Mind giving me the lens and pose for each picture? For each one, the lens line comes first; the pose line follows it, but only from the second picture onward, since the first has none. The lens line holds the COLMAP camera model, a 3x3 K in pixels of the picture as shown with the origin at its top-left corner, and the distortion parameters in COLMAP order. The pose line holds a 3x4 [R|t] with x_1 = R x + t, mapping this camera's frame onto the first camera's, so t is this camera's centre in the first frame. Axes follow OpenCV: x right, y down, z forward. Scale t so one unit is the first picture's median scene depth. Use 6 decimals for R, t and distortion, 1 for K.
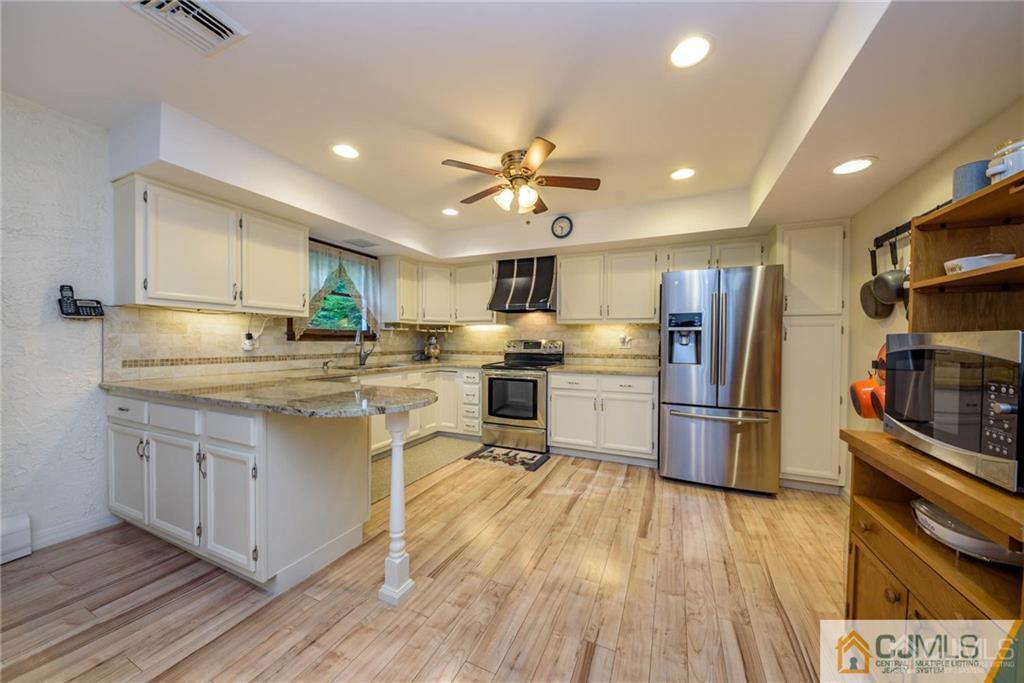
lens RADIAL K [[350.9, 0, 516.7], [0, 350.9, 347.2], [0, 0, 1]] dist [0.000434, -0.001216]
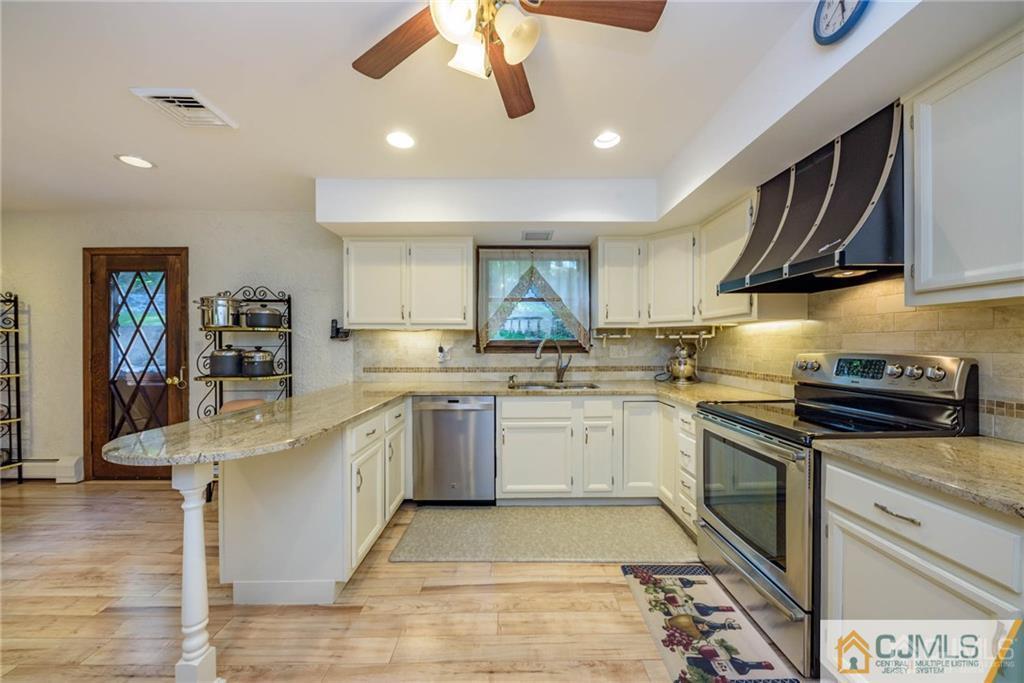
lens RADIAL K [[350.9, 0, 514.1], [0, 350.9, 347.3], [0, 0, 1]] dist [0.000434, -0.001216]
pose [[0.418945, -0.001728, -0.908010, 0.270971], [-0.009015, 0.999941, -0.006062, -0.025607], [0.907967, 0.010725, 0.418905, 0.573235]]
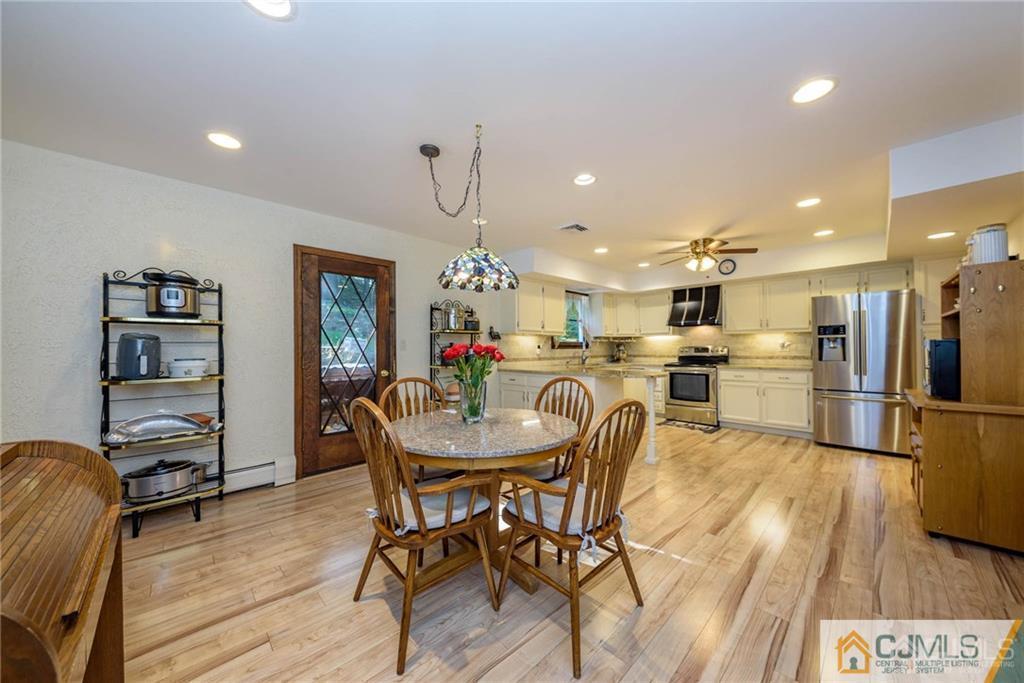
lens RADIAL K [[350.9, 0, 511.5], [0, 350.9, 347.3], [0, 0, 1]] dist [0.000434, -0.001216]
pose [[0.924959, -0.016923, -0.379691, -0.139391], [0.008943, 0.999701, -0.022771, 0.009784], [0.379963, 0.017667, 0.924833, -0.621188]]
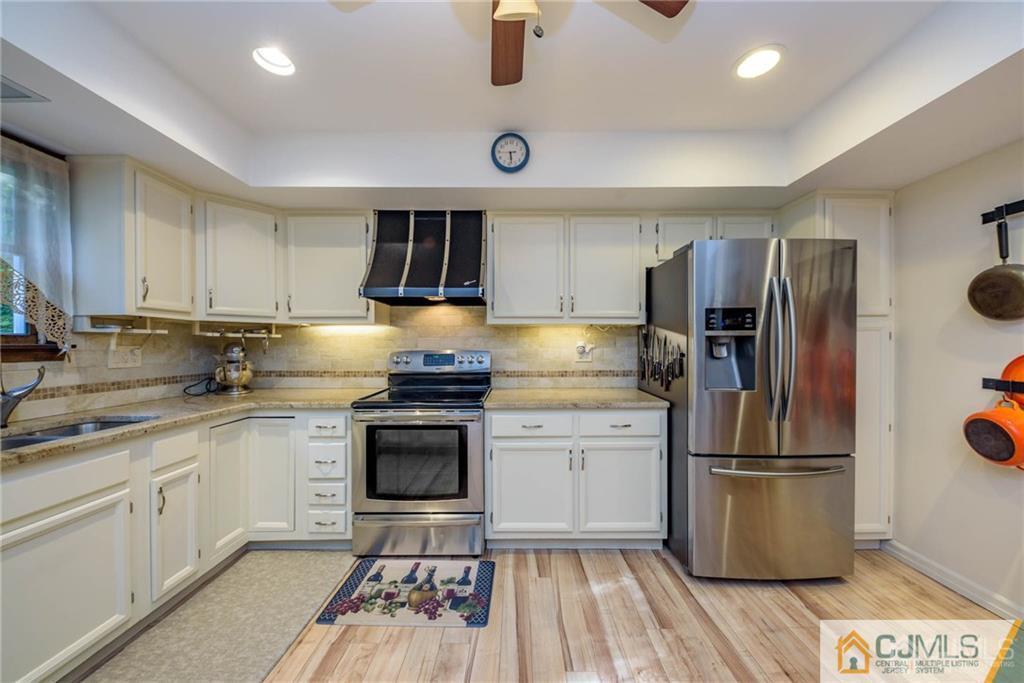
lens RADIAL K [[350.9, 0, 517.5], [0, 350.9, 347.1], [0, 0, 1]] dist [0.000434, -0.001216]
pose [[0.913593, -0.011420, 0.406468, -0.089458], [0.016487, 0.999824, -0.008965, -0.022205], [-0.406294, 0.014892, 0.913621, 0.457917]]
